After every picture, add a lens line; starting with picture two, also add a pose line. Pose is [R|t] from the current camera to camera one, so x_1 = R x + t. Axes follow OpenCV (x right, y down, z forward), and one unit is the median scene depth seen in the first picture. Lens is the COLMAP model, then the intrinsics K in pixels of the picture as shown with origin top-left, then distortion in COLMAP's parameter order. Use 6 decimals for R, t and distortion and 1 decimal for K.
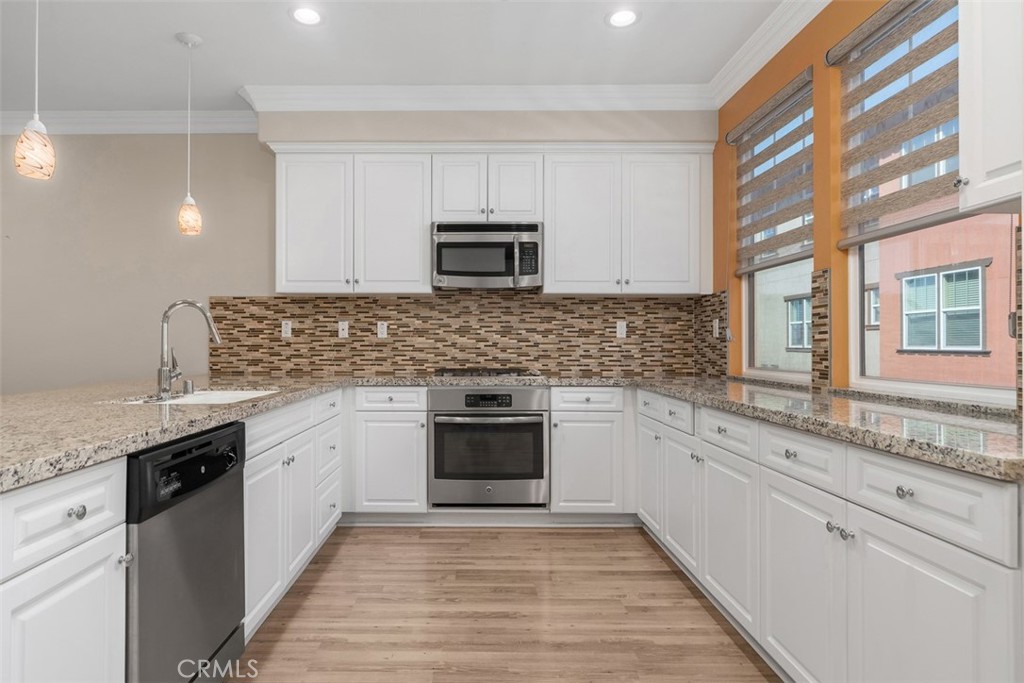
lens RADIAL K [[605.1, 0, 493.4], [0, 605.1, 332.1], [0, 0, 1]] dist [-0.012032, 0.002820]
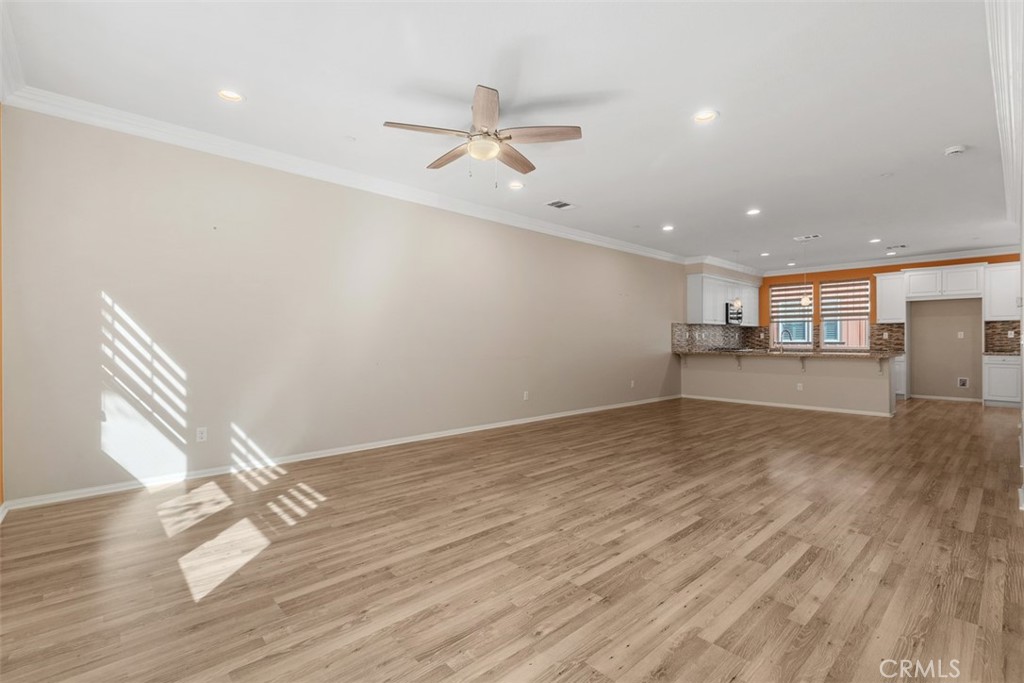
lens RADIAL K [[461.2, 0, 515.2], [0, 461.2, 340.0], [0, 0, 1]] dist [0.012973, -0.003009]
pose [[0.697193, 0.007017, 0.716849, -2.762463], [-0.009758, 0.999952, -0.000297, 0.031090], [-0.716817, -0.006788, 0.697228, 0.089067]]
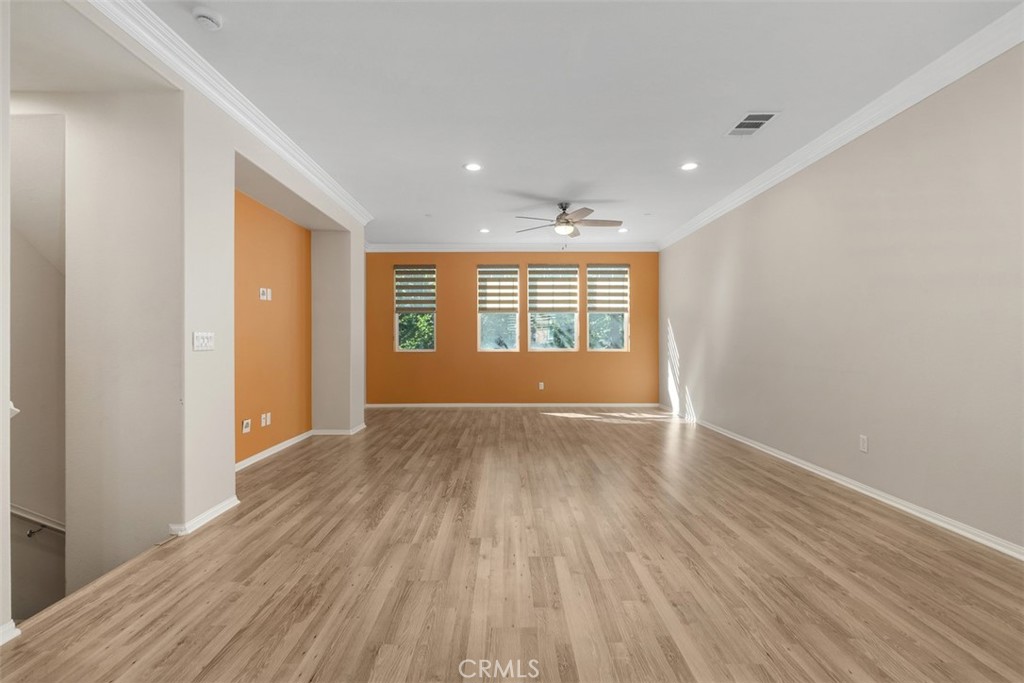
lens RADIAL K [[491.4, 0, 512.4], [0, 491.4, 344.8], [0, 0, 1]] dist [0.000220, -0.000387]
pose [[0.060917, 0.009530, -0.998097, -0.674044], [0.010838, 0.999889, 0.010208, 0.023344], [0.998084, -0.011439, 0.060807, 0.465964]]
